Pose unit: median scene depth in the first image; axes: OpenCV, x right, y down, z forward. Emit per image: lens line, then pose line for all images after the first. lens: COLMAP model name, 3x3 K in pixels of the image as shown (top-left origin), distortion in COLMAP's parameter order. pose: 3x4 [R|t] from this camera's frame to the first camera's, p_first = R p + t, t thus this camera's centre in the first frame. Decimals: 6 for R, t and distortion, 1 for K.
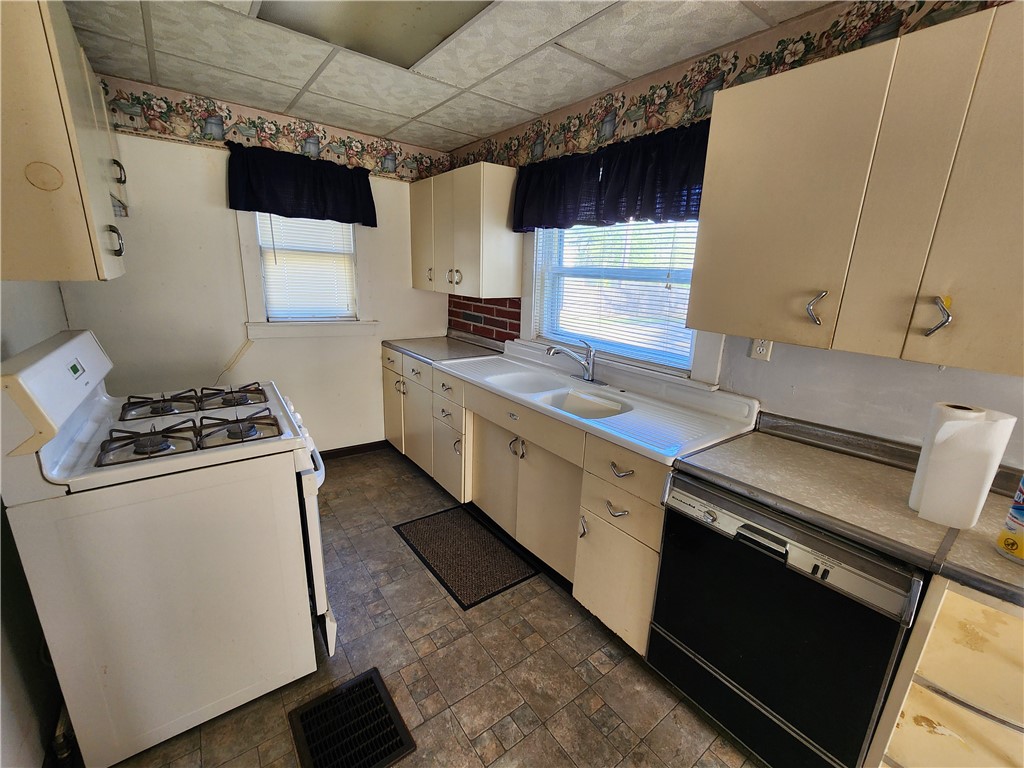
lens RADIAL K [[424.1, 0, 510.4], [0, 424.1, 383.3], [0, 0, 1]] dist [-0.003329, -0.000572]
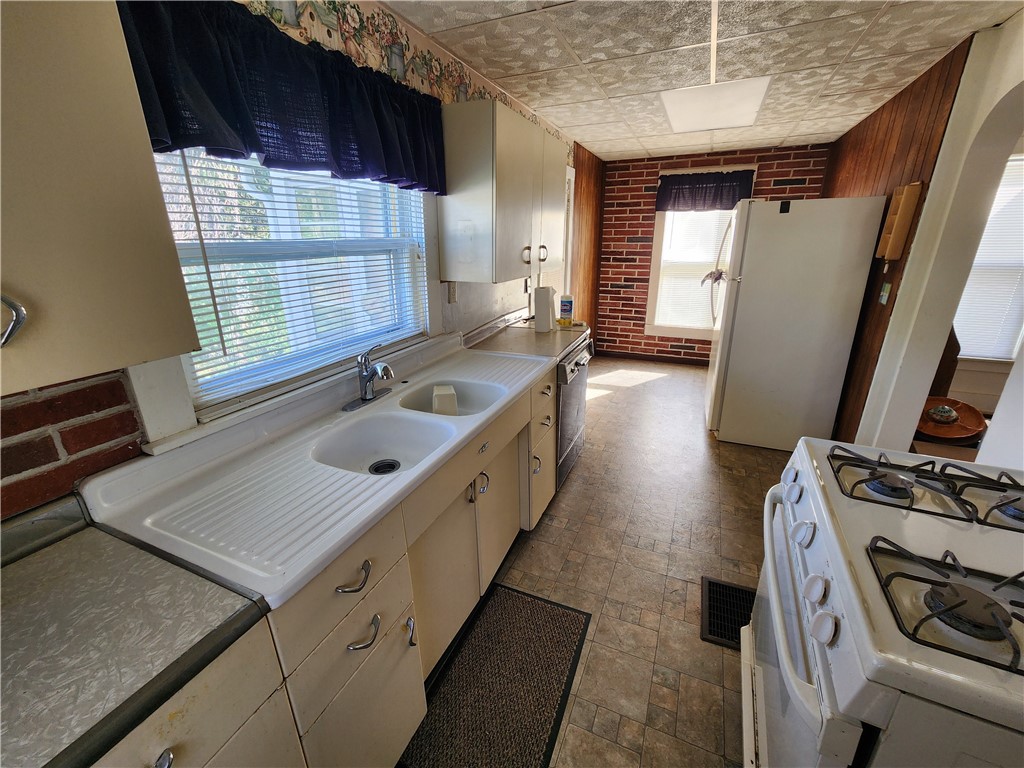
lens RADIAL K [[424.1, 0, 511.0], [0, 424.1, 383.5], [0, 0, 1]] dist [-0.003329, -0.000572]
pose [[-0.483054, -0.310303, 0.818762, -0.590934], [0.229546, 0.857511, 0.460416, -0.350755], [-0.844966, 0.410349, -0.342995, 1.181386]]
